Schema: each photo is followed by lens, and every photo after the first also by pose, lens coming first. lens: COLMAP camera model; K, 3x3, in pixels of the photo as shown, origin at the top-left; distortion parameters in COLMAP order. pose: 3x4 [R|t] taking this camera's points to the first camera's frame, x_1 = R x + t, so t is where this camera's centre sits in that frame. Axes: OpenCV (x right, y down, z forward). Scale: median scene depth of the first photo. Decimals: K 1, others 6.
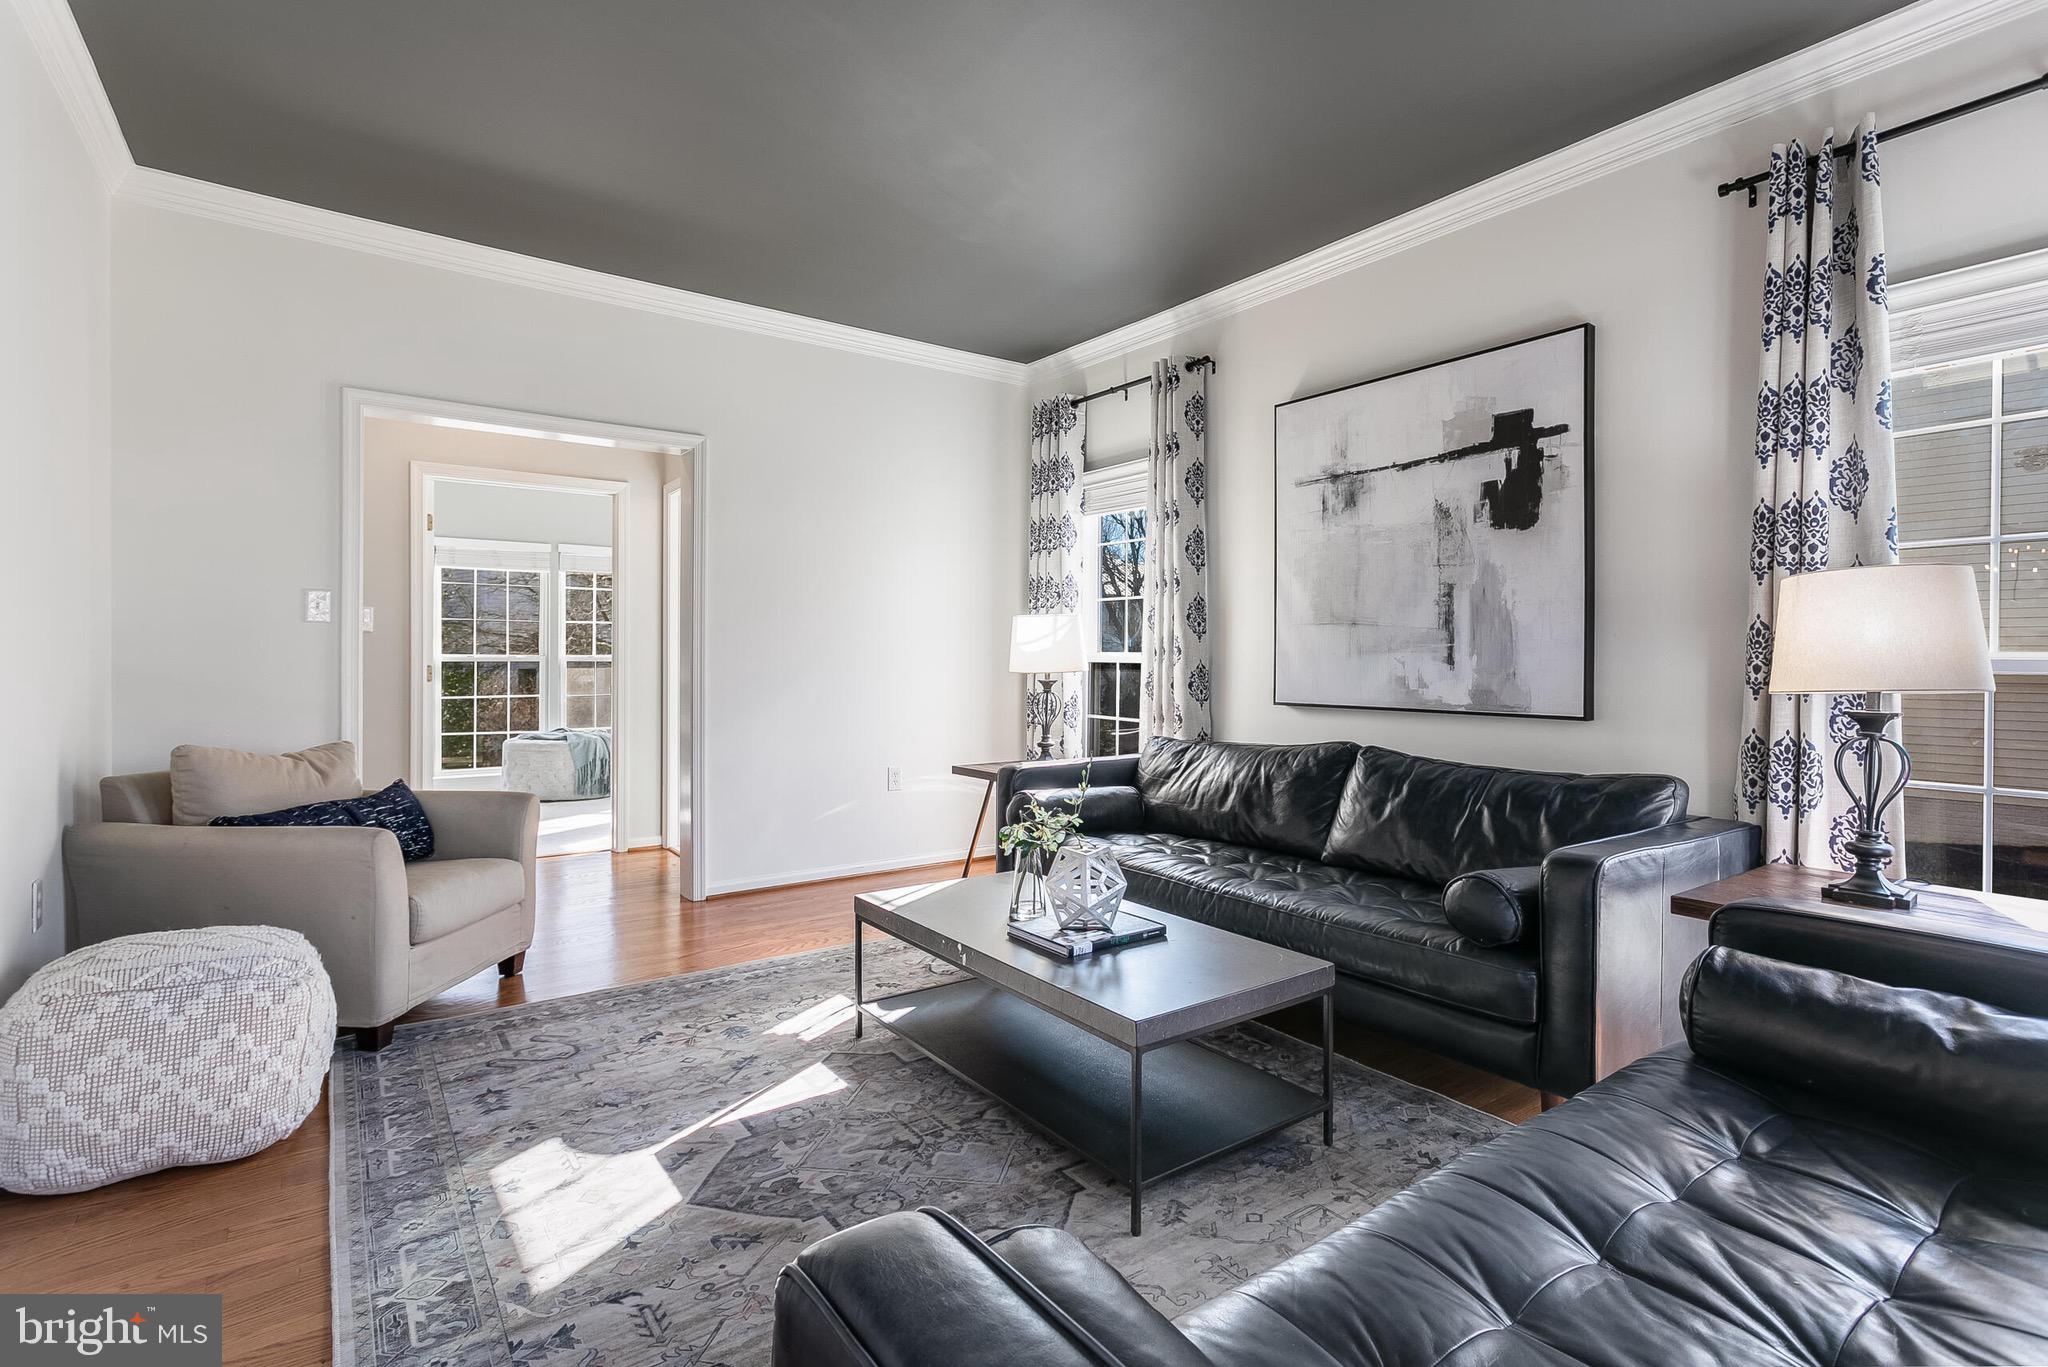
lens RADIAL K [[966.7, 0, 1032.6], [0, 966.7, 667.1], [0, 0, 1]] dist [-0.007625, -0.000470]
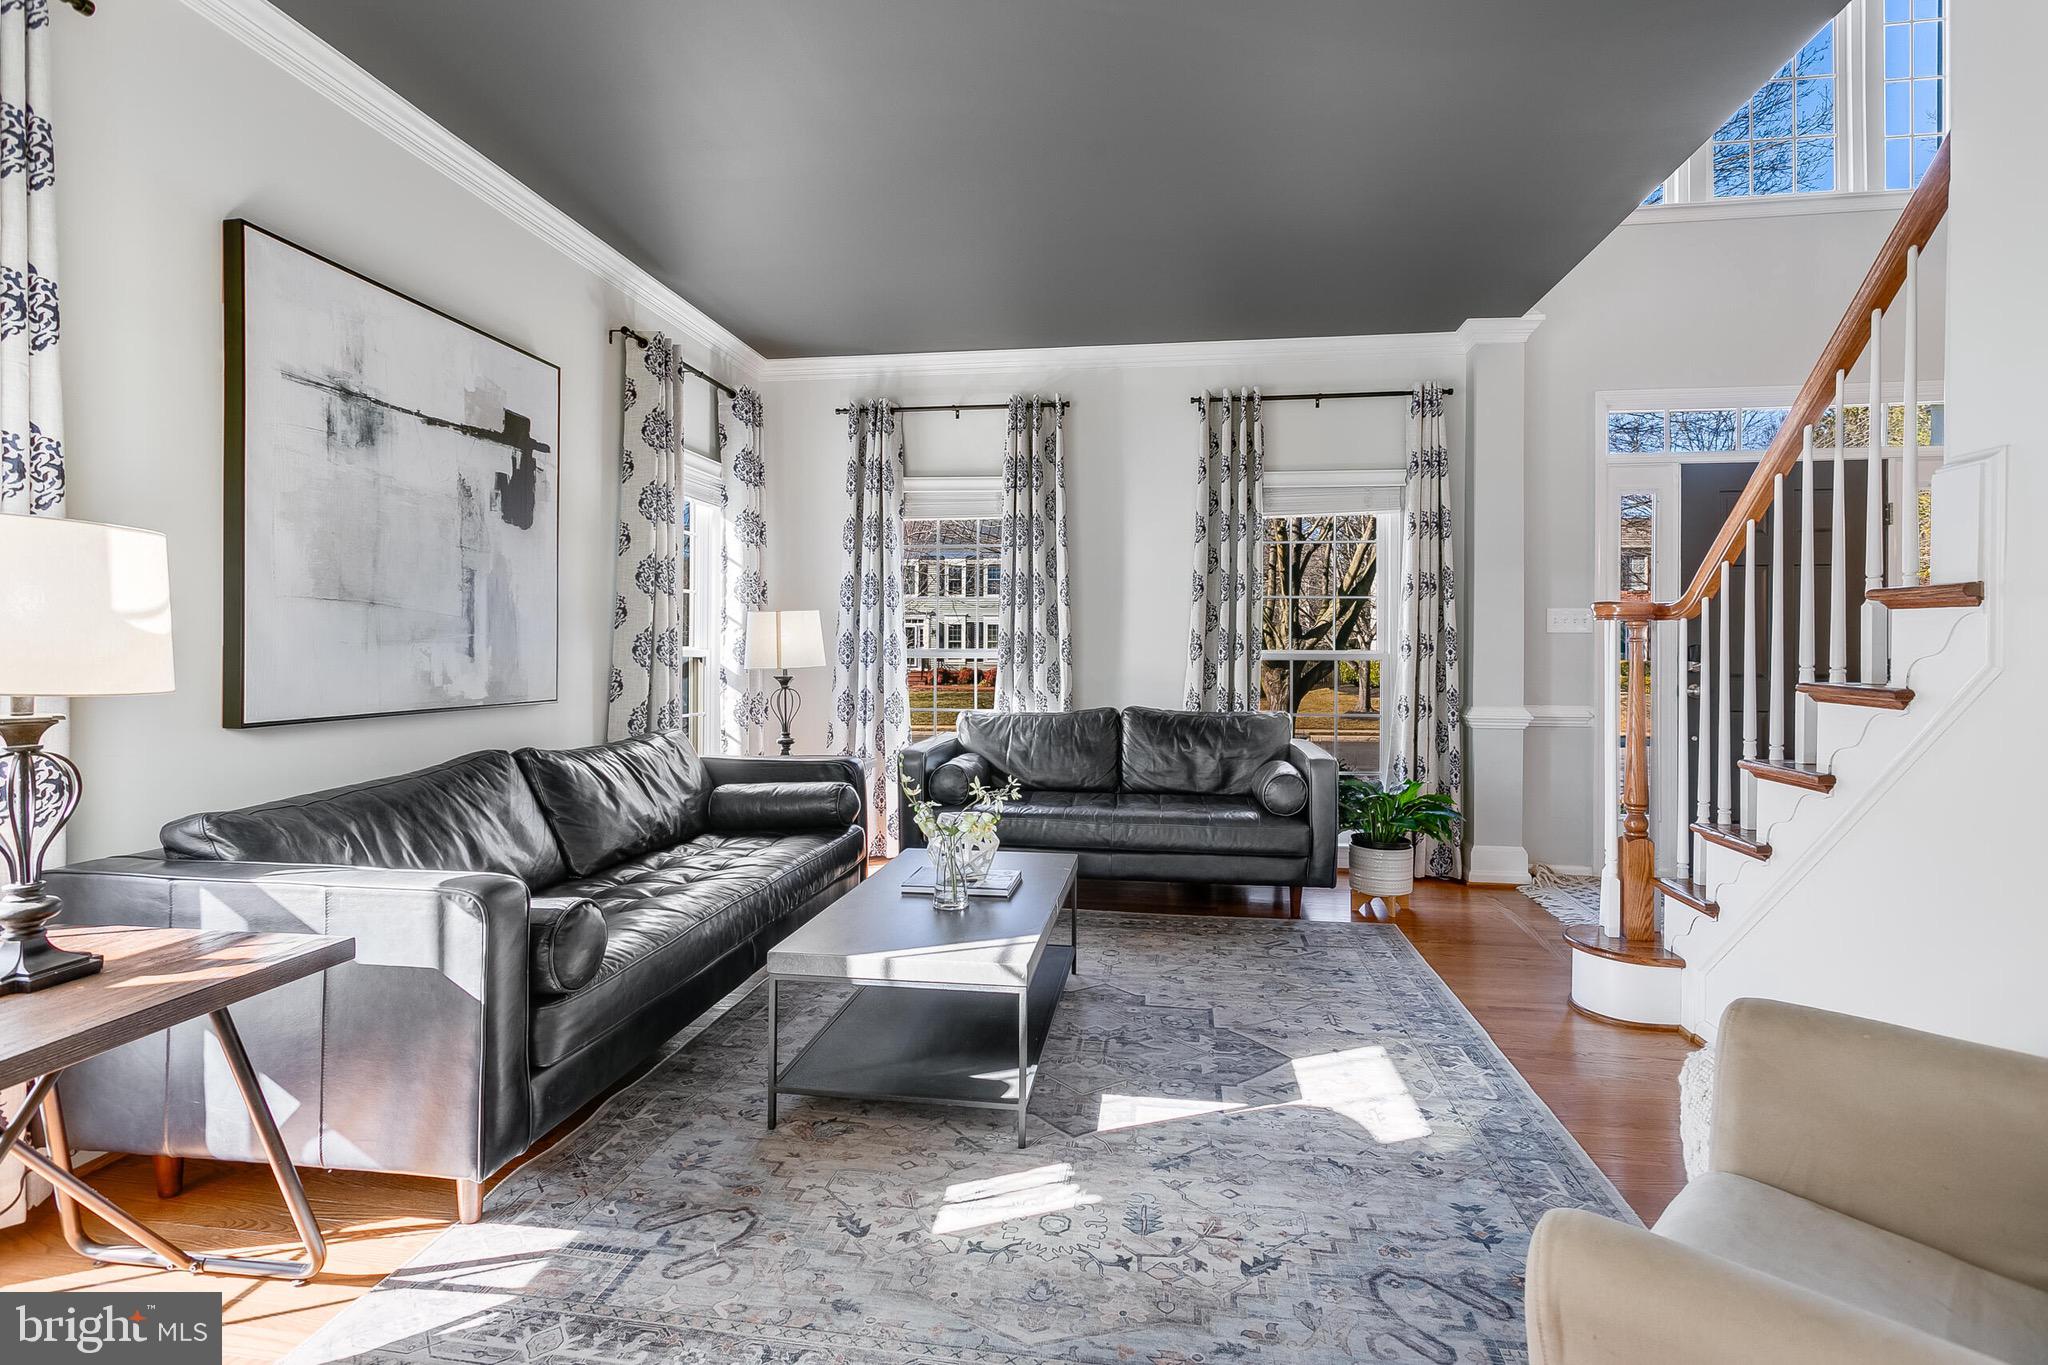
lens RADIAL K [[979.8, 0, 1025.0], [0, 979.8, 661.4], [0, 0, 1]] dist [0.002148, 0.000861]
pose [[-0.713650, -0.015025, 0.700341, -0.715703], [-0.003045, 0.999827, 0.018346, -0.019885], [-0.700496, 0.010960, -0.713573, 1.532561]]
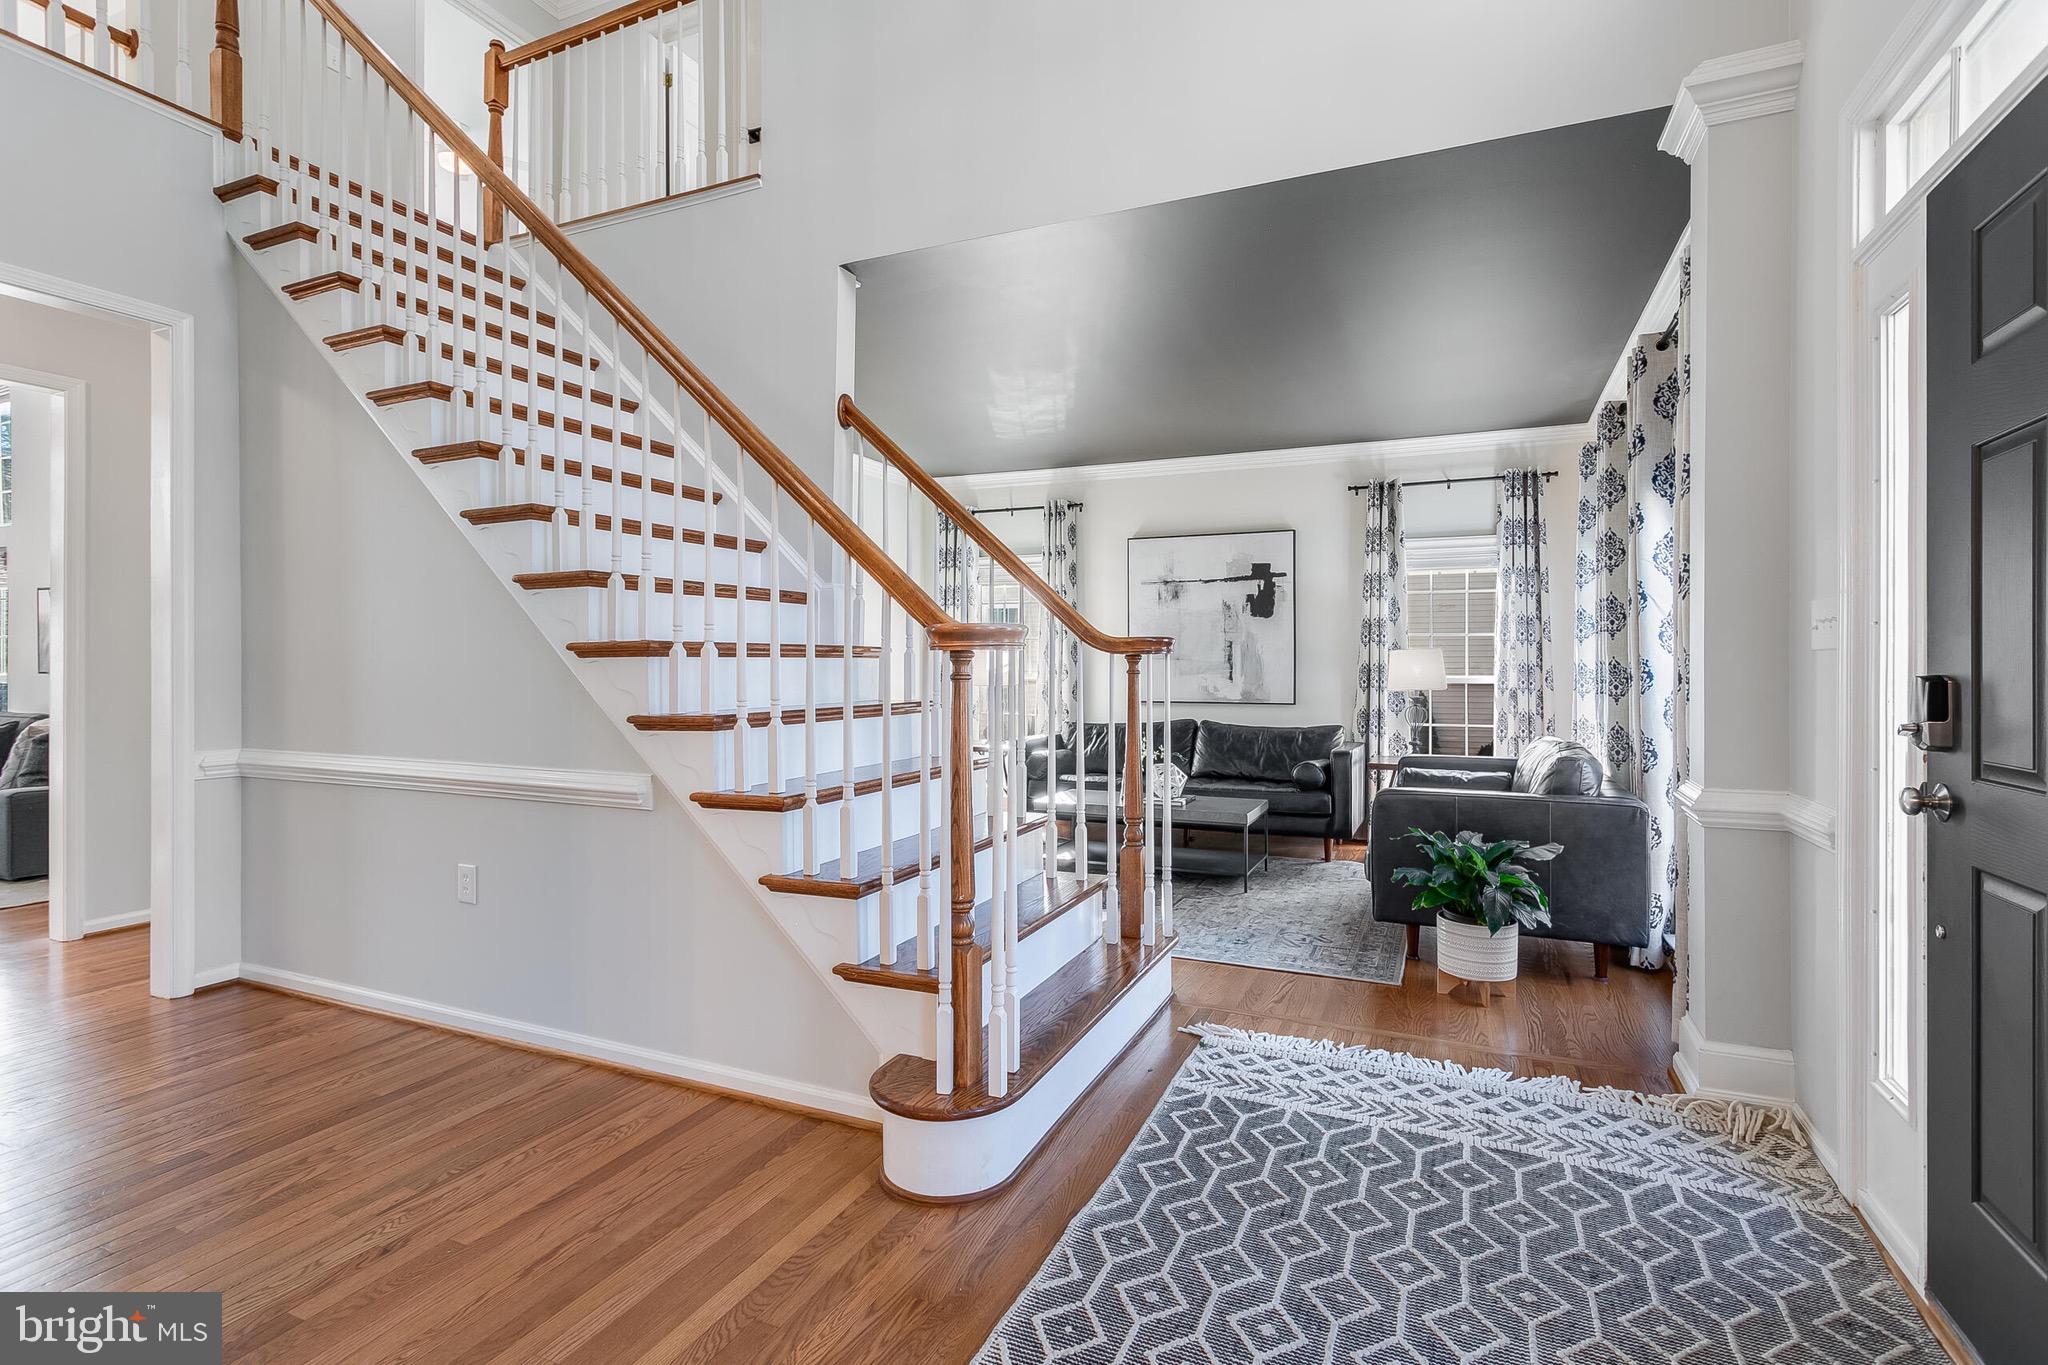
lens RADIAL K [[969.7, 0, 1035.2], [0, 969.7, 670.3], [0, 0, 1]] dist [0.003827, 0.000643]
pose [[0.863908, -0.004937, 0.503625, -1.158960], [0.006321, 0.999979, -0.001042, -0.028471], [-0.503609, 0.004083, 0.863922, -0.698407]]
